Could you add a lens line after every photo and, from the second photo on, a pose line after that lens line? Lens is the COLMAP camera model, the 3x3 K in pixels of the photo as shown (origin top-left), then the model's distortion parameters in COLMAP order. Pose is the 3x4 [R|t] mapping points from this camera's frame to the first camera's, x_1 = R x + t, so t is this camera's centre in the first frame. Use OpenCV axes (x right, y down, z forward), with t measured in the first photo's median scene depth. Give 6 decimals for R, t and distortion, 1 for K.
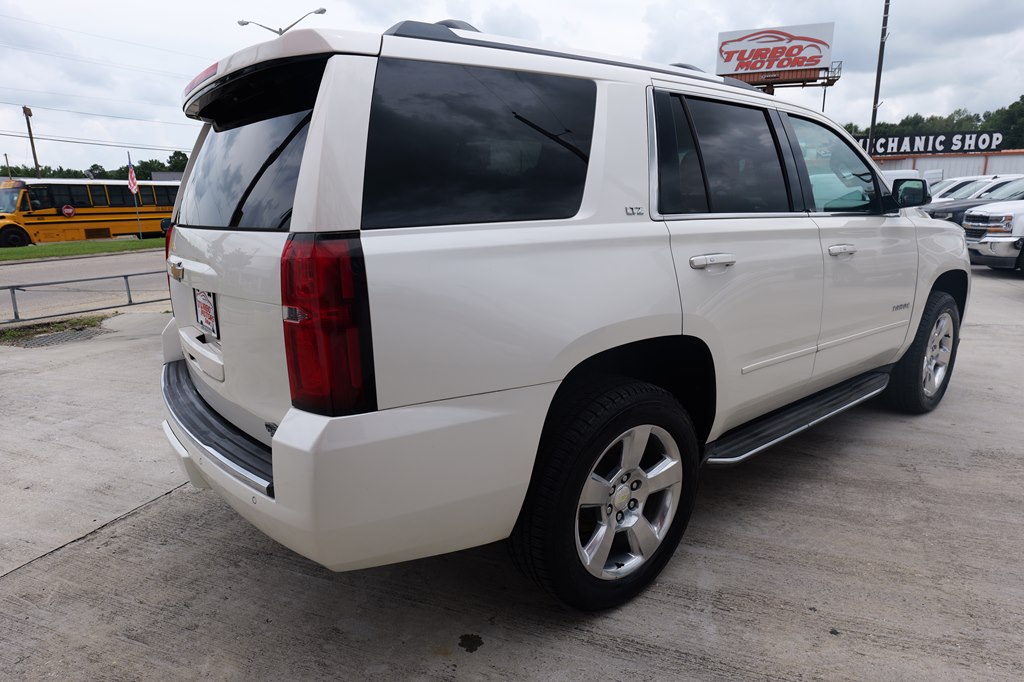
lens RADIAL K [[598.1, 0, 520.3], [0, 598.1, 338.9], [0, 0, 1]] dist [-0.018107, 0.007470]
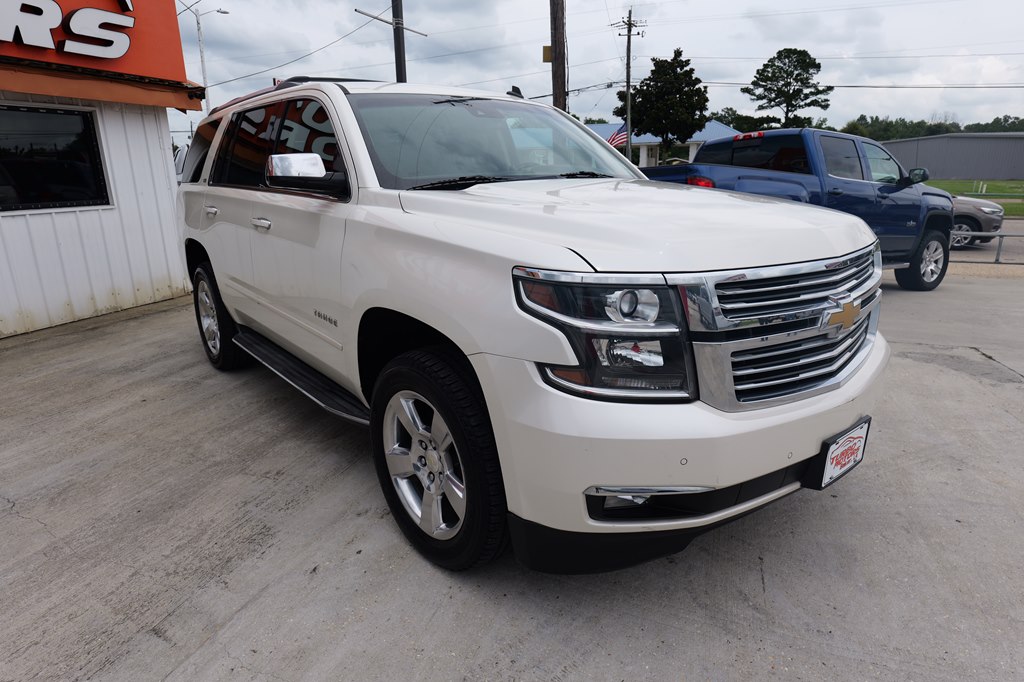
lens RADIAL K [[598.1, 0, 511.0], [0, 598.1, 340.9], [0, 0, 1]] dist [-0.018107, 0.007470]
pose [[0.011947, 0.289088, -0.957228, 0.123011], [-0.215819, 0.935478, 0.279826, -0.026075], [0.976360, 0.203245, 0.073566, 0.103949]]
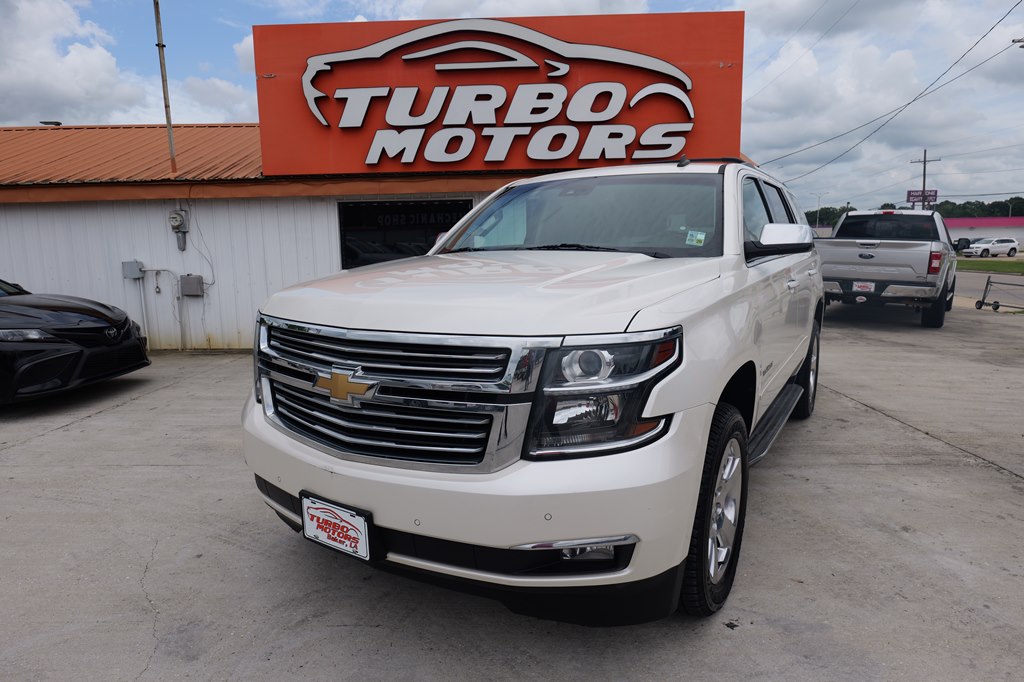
lens RADIAL K [[598.1, 0, 510.1], [0, 598.1, 340.0], [0, 0, 1]] dist [-0.018107, 0.007470]
pose [[-0.946292, 0.079663, -0.313346, 0.076745], [-0.043325, 0.929184, 0.367069, -0.043163], [0.320398, 0.360930, -0.875828, 0.182616]]
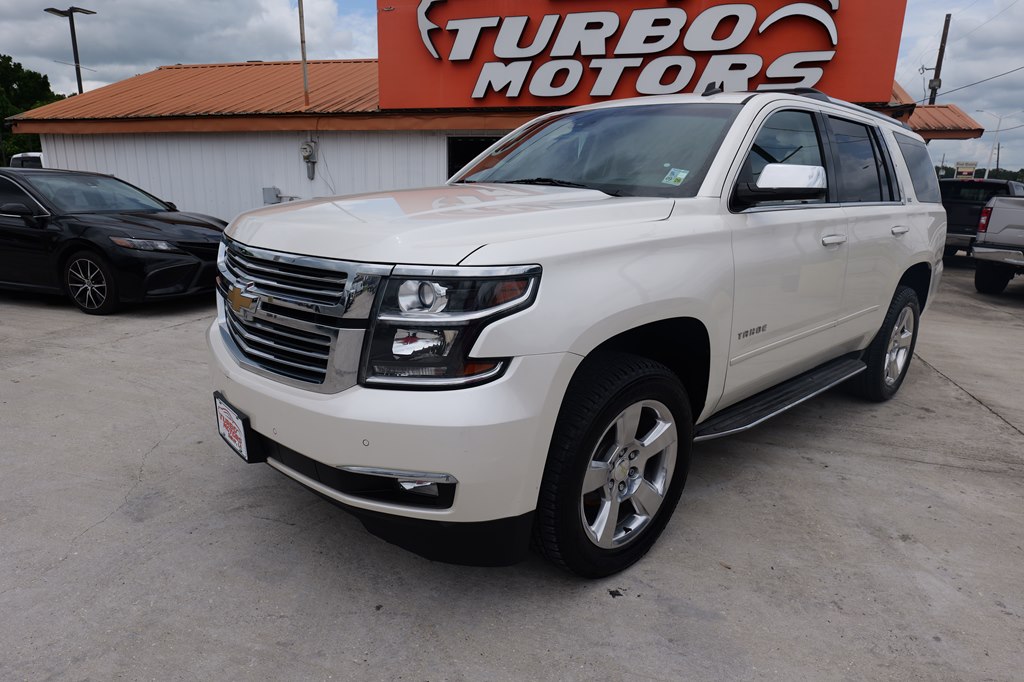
lens RADIAL K [[598.1, 0, 511.7], [0, 598.1, 344.0], [0, 0, 1]] dist [-0.018107, 0.007470]
pose [[-0.998521, 0.002270, -0.054325, 0.052690], [-0.023191, 0.885910, 0.463276, -0.042375], [0.049179, 0.463851, -0.884547, 0.186143]]
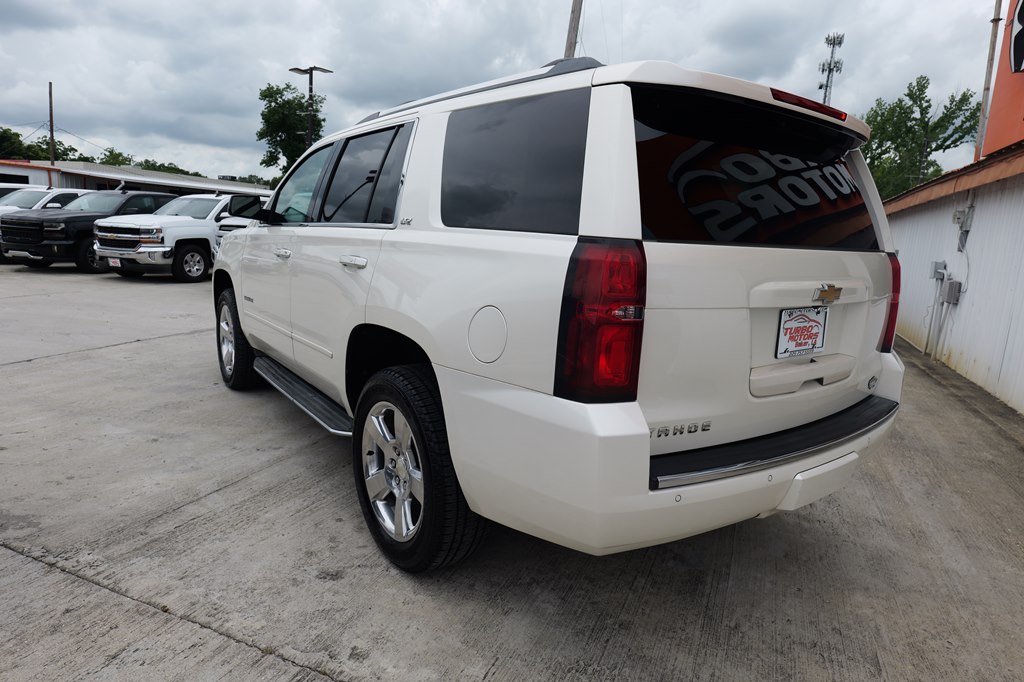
lens RADIAL K [[598.1, 0, 513.4], [0, 598.1, 338.7], [0, 0, 1]] dist [-0.018107, 0.007470]
pose [[0.039538, -0.157198, 0.986775, -0.082025], [0.170736, 0.974087, 0.148335, -0.014305], [-0.984523, 0.162613, 0.065353, 0.075845]]
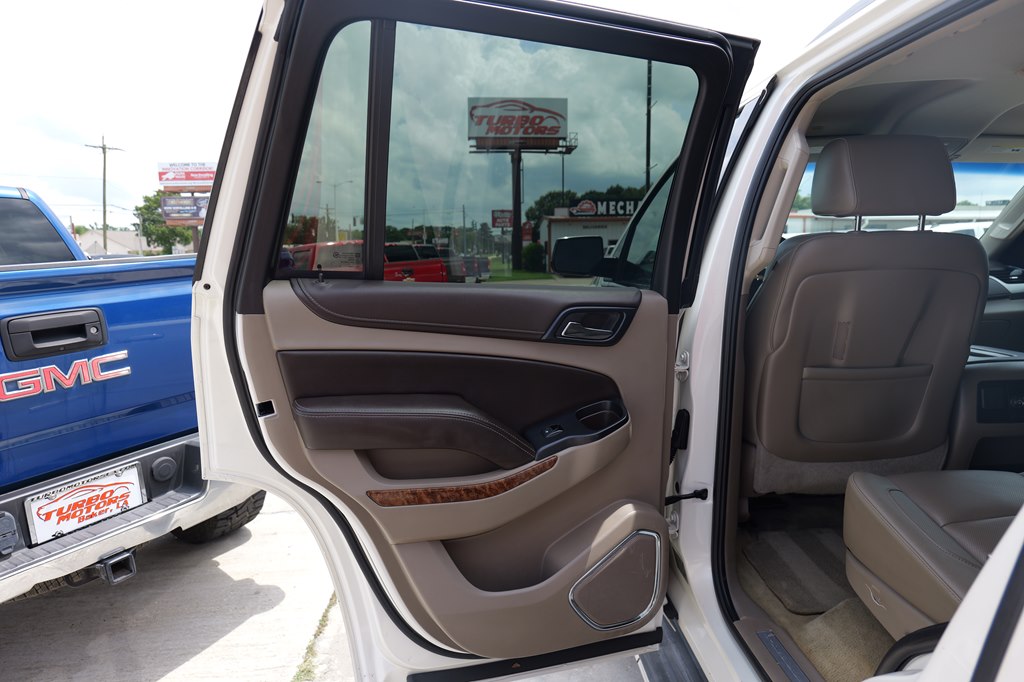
lens RADIAL K [[598.1, 0, 512.0], [0, 598.1, 334.8], [0, 0, 1]] dist [-0.018107, 0.007470]
pose [[0.919784, -0.051704, 0.389003, -0.026028], [0.089852, 0.992696, -0.080509, -0.018547], [-0.381999, 0.109004, 0.917712, 0.080187]]
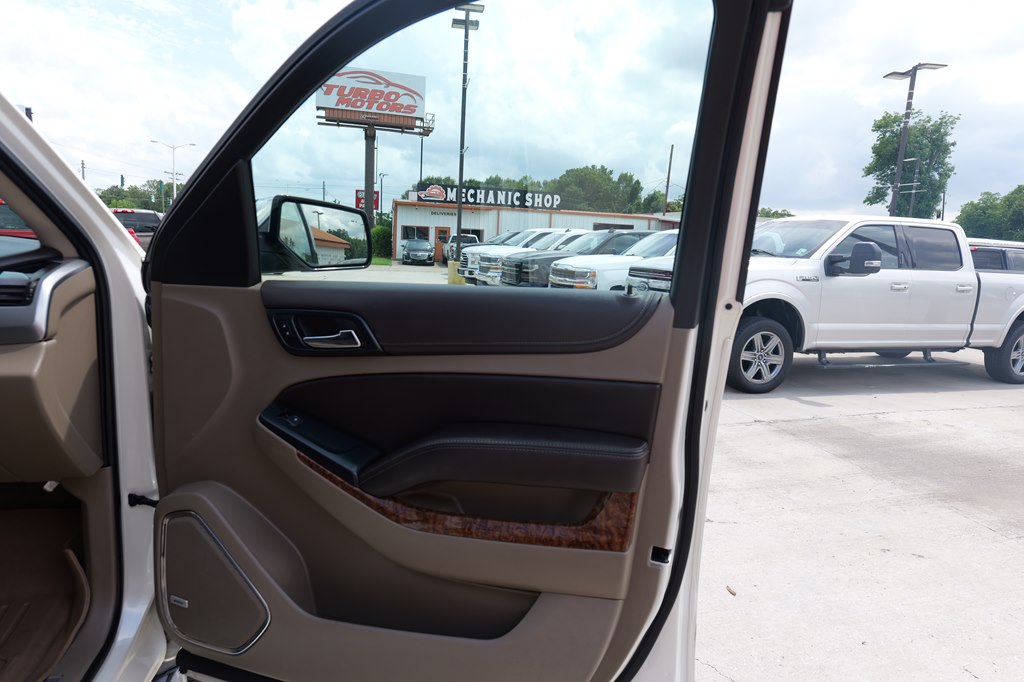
lens RADIAL K [[598.1, 0, 515.6], [0, 598.1, 336.7], [0, 0, 1]] dist [-0.018107, 0.007470]
pose [[0.823768, -0.030790, 0.566091, 0.054273], [0.066345, 0.996899, -0.042323, -0.020399], [-0.563032, 0.072422, 0.823256, 0.084230]]
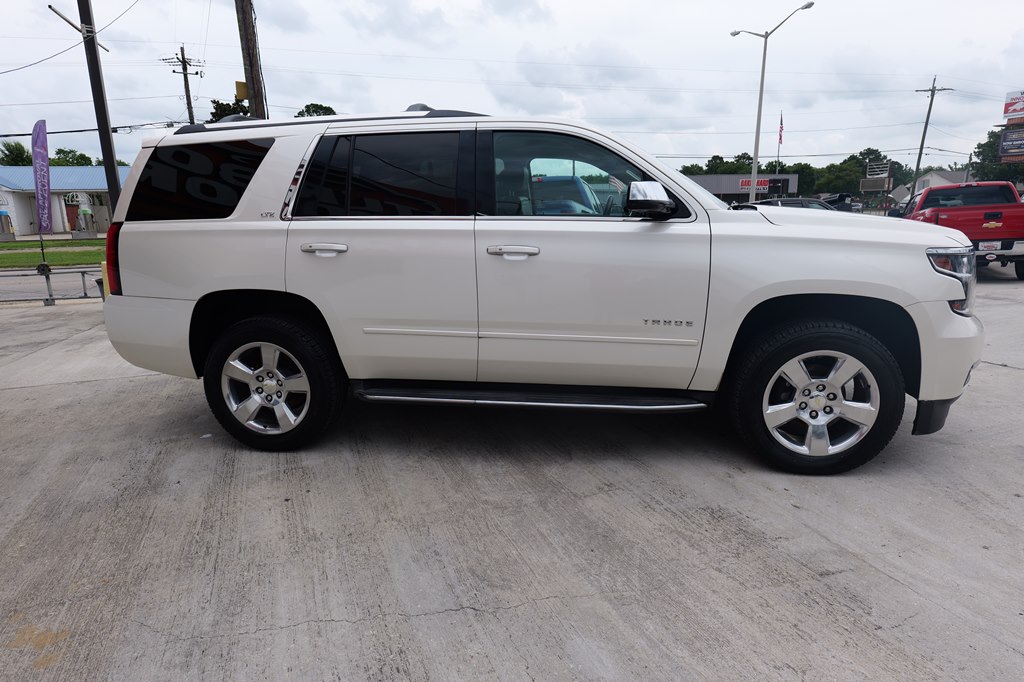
lens RADIAL K [[598.1, 0, 517.4], [0, 598.1, 339.9], [0, 0, 1]] dist [-0.018107, 0.007470]
pose [[0.678523, 0.158857, -0.717196, 0.099614], [-0.157391, 0.985102, 0.069292, -0.004747], [0.717519, 0.065864, 0.693418, 0.018601]]
